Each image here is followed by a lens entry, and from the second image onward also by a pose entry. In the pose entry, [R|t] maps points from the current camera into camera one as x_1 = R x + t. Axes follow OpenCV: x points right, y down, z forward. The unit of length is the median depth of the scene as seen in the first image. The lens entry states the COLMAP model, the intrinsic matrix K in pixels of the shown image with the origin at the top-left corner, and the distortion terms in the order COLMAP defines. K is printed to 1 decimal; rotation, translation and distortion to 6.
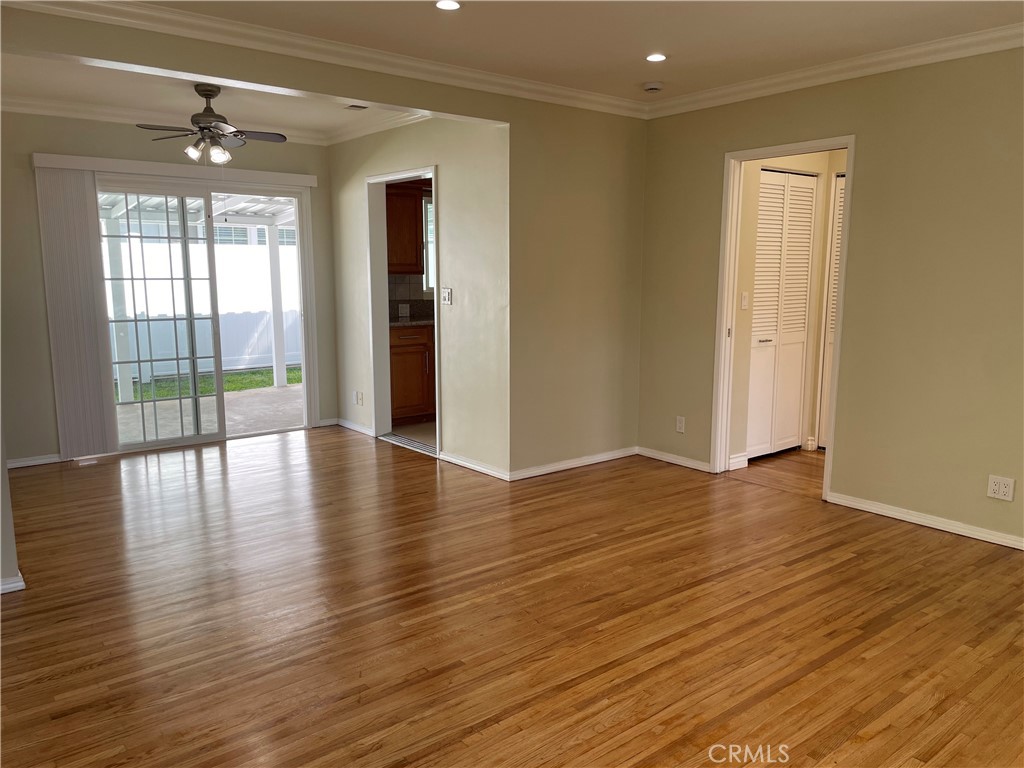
lens RADIAL K [[772.2, 0, 520.7], [0, 772.2, 385.5], [0, 0, 1]] dist [0.091902, -0.112967]
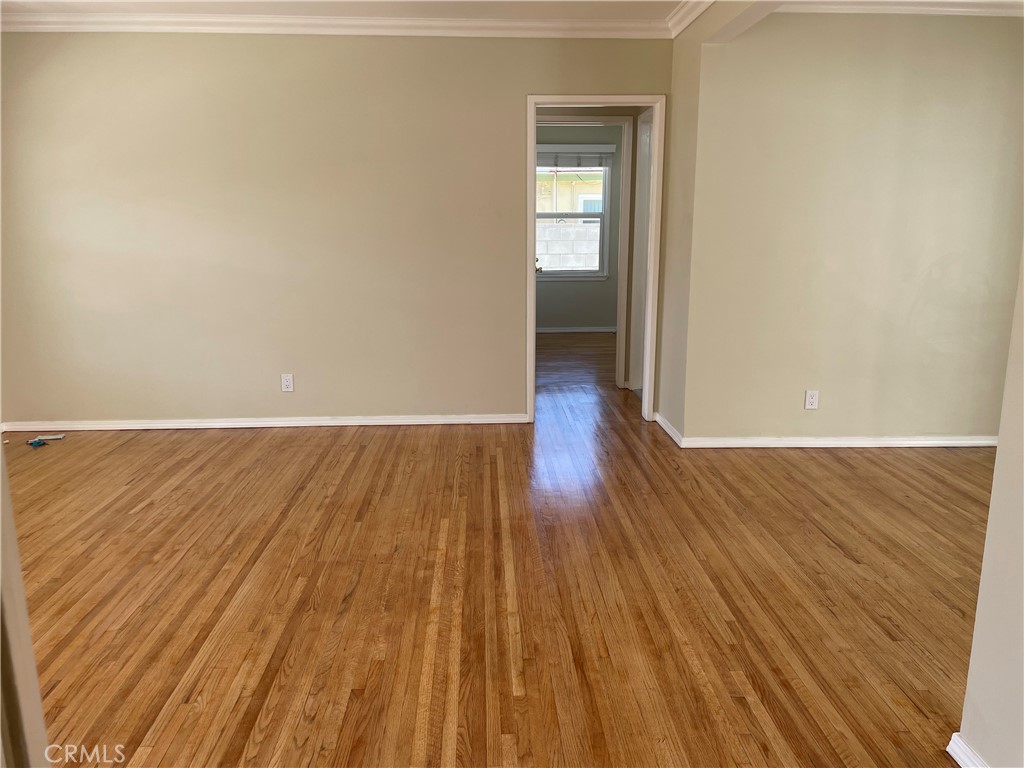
lens RADIAL K [[772.2, 0, 519.6], [0, 772.2, 376.3], [0, 0, 1]] dist [0.091902, -0.112967]
pose [[-0.590924, 0.161623, -0.790372, 0.538011], [-0.120215, 0.951145, 0.284379, -0.194601], [0.797720, 0.263061, -0.542624, 1.342304]]
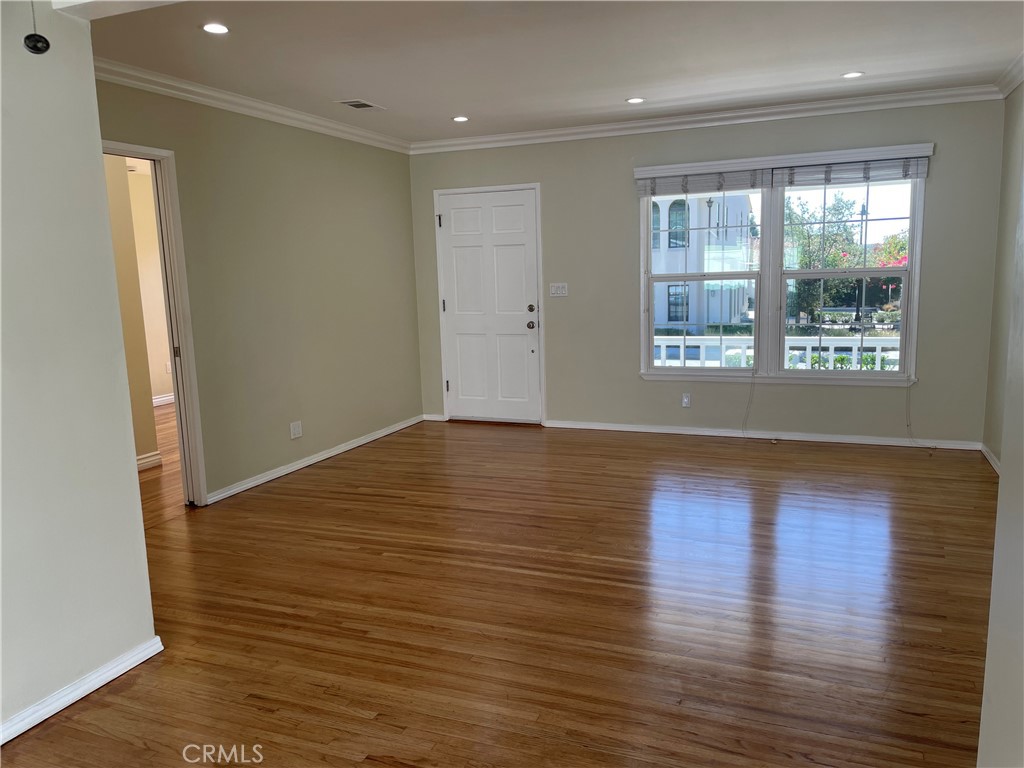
lens RADIAL K [[772.2, 0, 519.6], [0, 772.2, 386.2], [0, 0, 1]] dist [0.091902, -0.112967]
pose [[-0.480902, -0.120651, 0.868434, -0.851087], [0.159736, 0.961854, 0.222085, -0.206904], [-0.862101, 0.245521, -0.443285, 1.327999]]
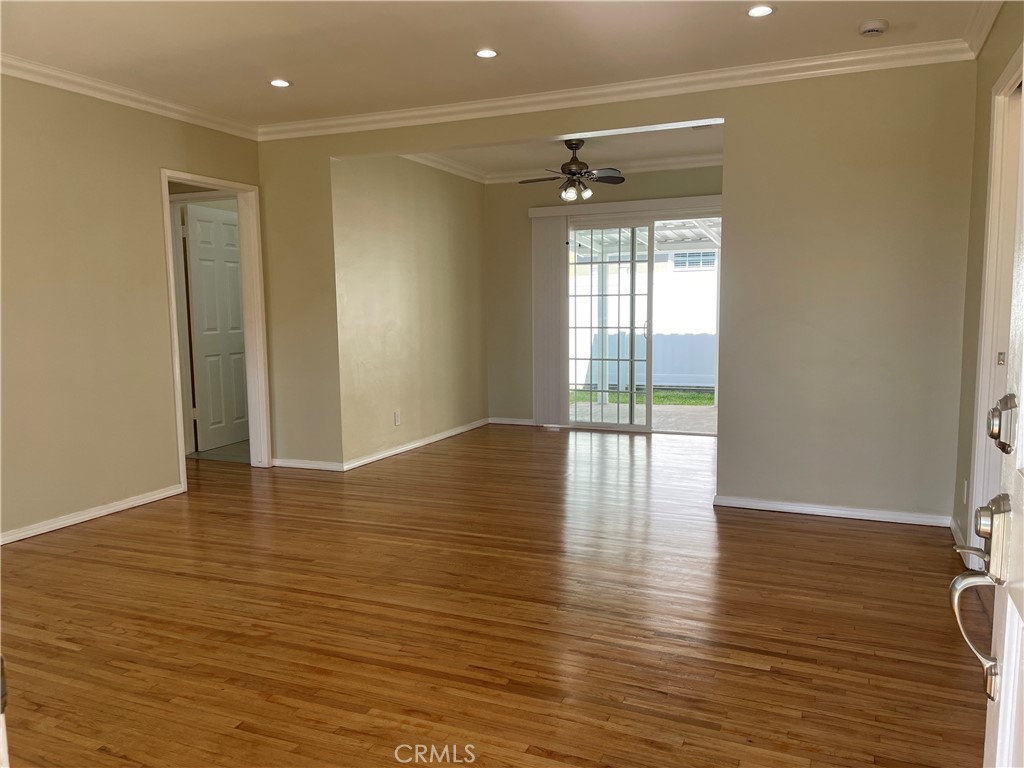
lens RADIAL K [[772.2, 0, 518.0], [0, 772.2, 388.6], [0, 0, 1]] dist [0.091902, -0.112967]
pose [[0.467354, 0.090954, -0.879379, 0.914293], [-0.120991, 0.991915, 0.038292, -0.026941], [0.875752, 0.088501, 0.474580, 0.468375]]
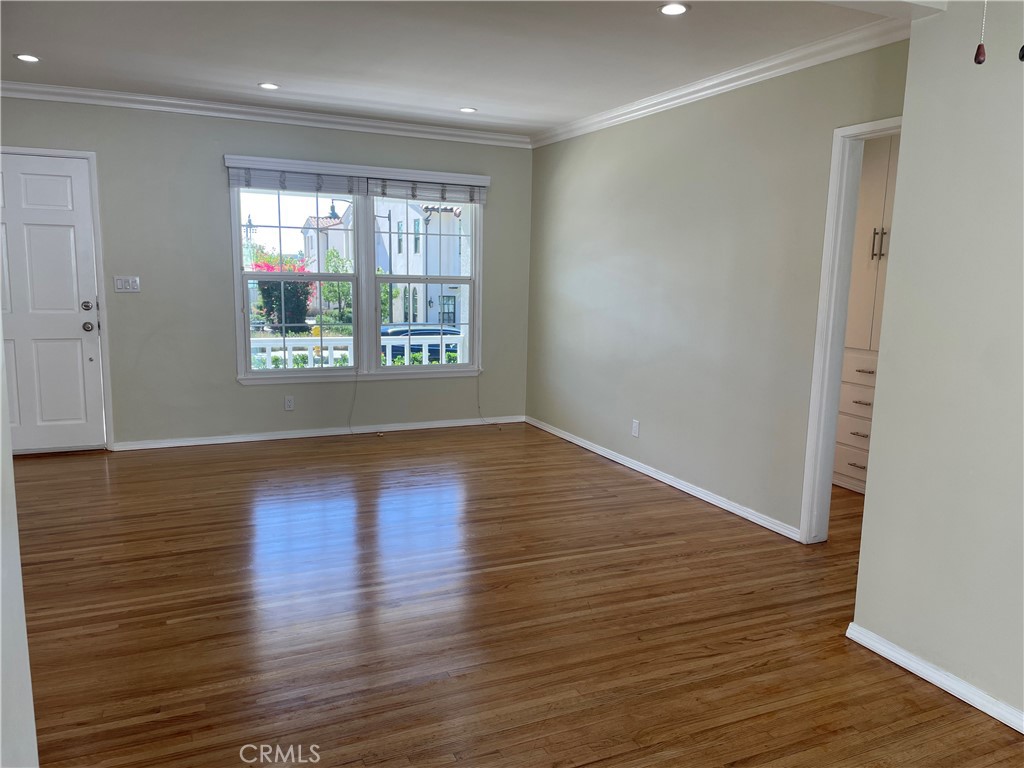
lens RADIAL K [[772.2, 0, 520.7], [0, 772.2, 389.5], [0, 0, 1]] dist [0.091902, -0.112967]
pose [[-0.969604, -0.061704, 0.236771, -0.423359], [0.012059, 0.954452, 0.298120, -0.257244], [-0.244381, 0.291914, -0.924697, 1.669167]]
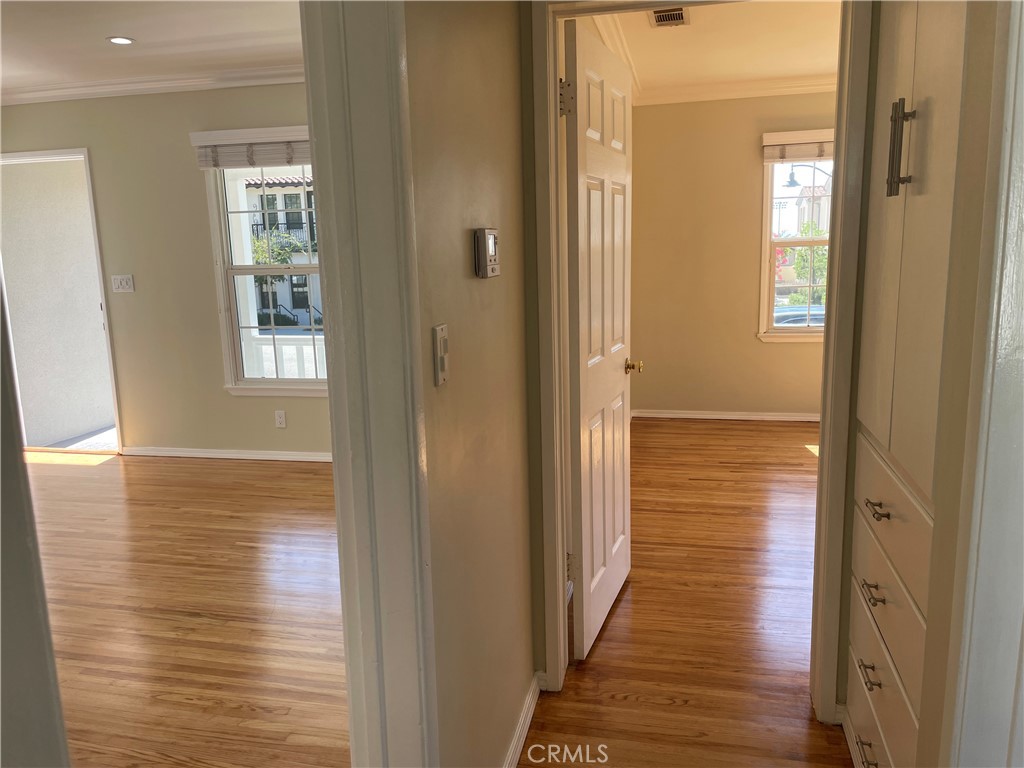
lens RADIAL K [[772.2, 0, 514.8], [0, 772.2, 379.9], [0, 0, 1]] dist [0.091902, -0.112967]
pose [[-0.615399, -0.121428, 0.778806, -0.899716], [0.143573, 0.954264, 0.262234, -0.116962], [-0.775030, 0.273194, -0.569819, 0.721004]]
